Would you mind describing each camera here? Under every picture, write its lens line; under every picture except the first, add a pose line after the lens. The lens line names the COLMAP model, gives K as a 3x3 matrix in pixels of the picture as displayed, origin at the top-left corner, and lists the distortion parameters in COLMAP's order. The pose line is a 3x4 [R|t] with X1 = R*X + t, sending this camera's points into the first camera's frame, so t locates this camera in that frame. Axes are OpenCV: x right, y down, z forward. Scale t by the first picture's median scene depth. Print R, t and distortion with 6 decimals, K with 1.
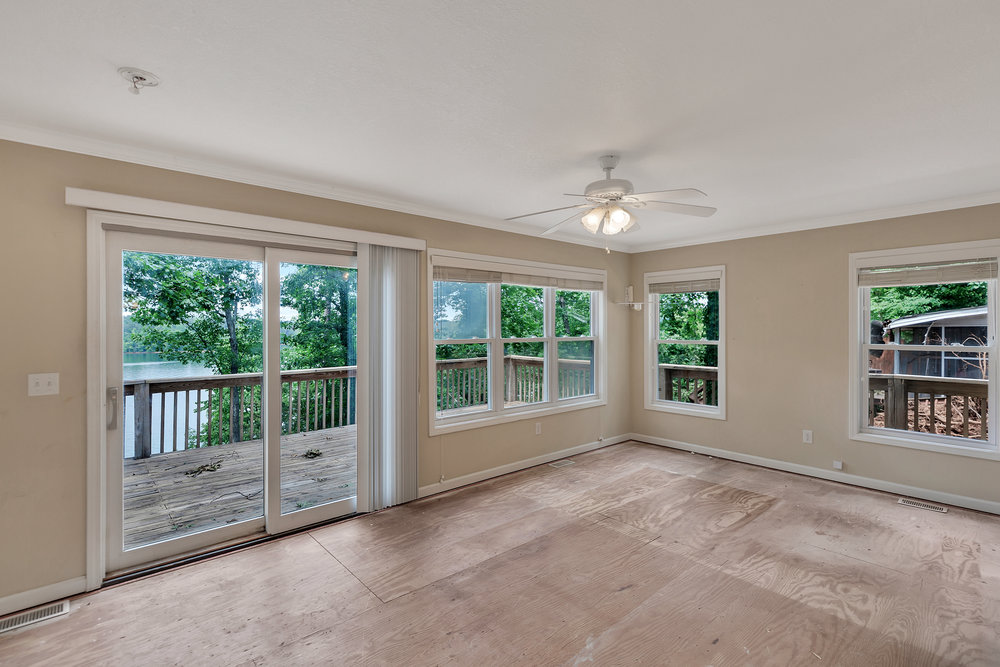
lens RADIAL K [[473.6, 0, 505.2], [0, 473.6, 328.6], [0, 0, 1]] dist [0.001252, 0.000275]
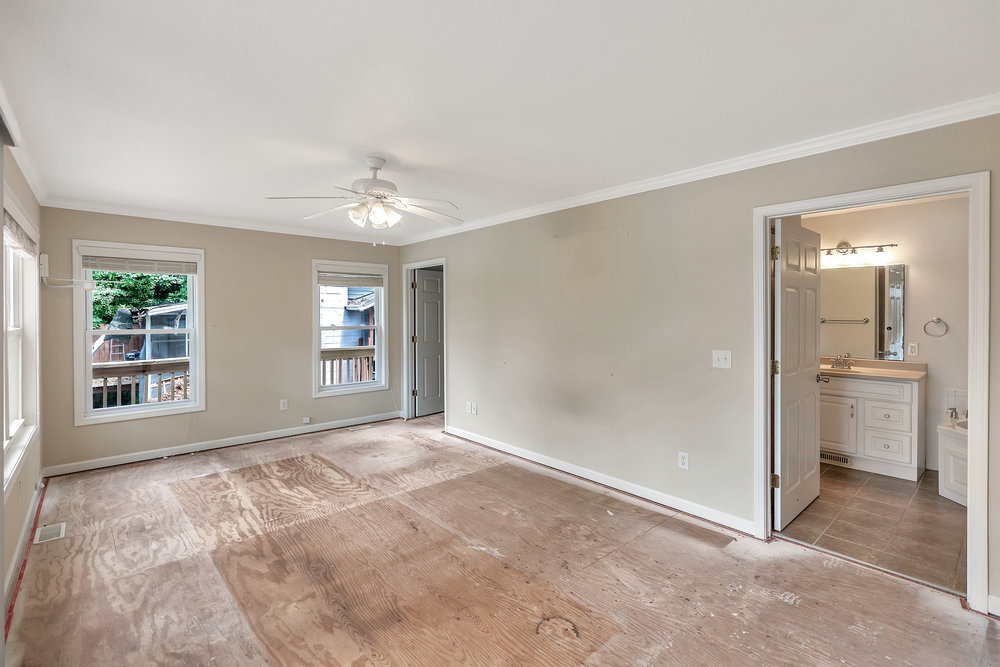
lens RADIAL K [[454.1, 0, 501.0], [0, 454.1, 327.8], [0, 0, 1]] dist [0.005374, 0.000286]
pose [[-0.001134, -0.027283, 0.999627, -0.588767], [0.002355, 0.999625, 0.027286, 0.000528], [-0.999997, 0.002385, -0.001069, 0.503004]]
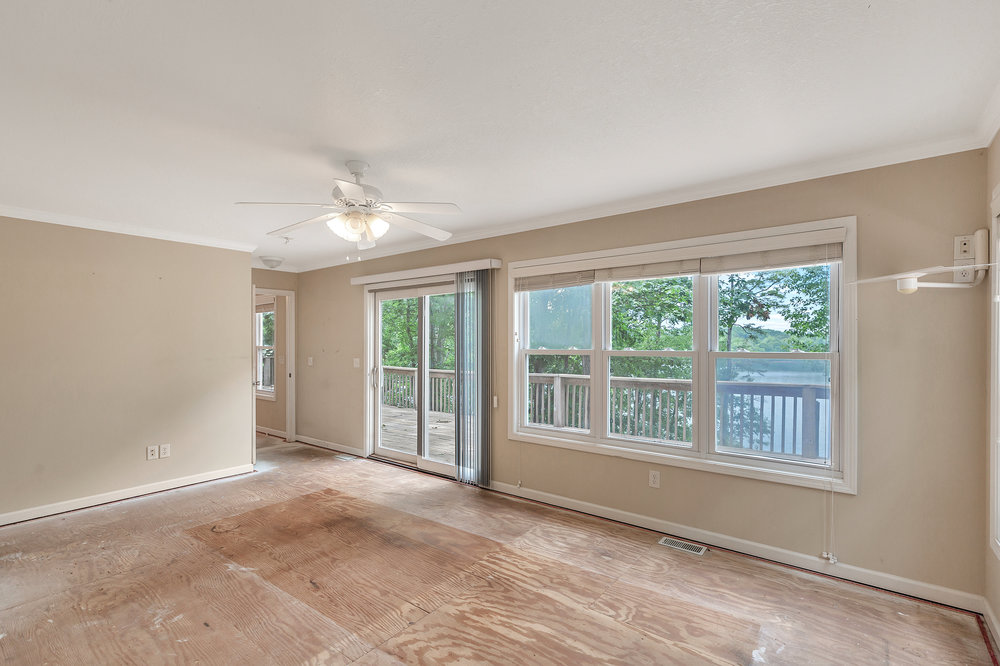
lens RADIAL K [[460.9, 0, 498.1], [0, 460.9, 342.9], [0, 0, 1]] dist [0.001929, -0.000005]
pose [[0.176806, 0.004626, -0.984235, 0.861858], [-0.000043, 0.999989, 0.004692, 0.005152], [0.984246, -0.000787, 0.176805, 0.791475]]
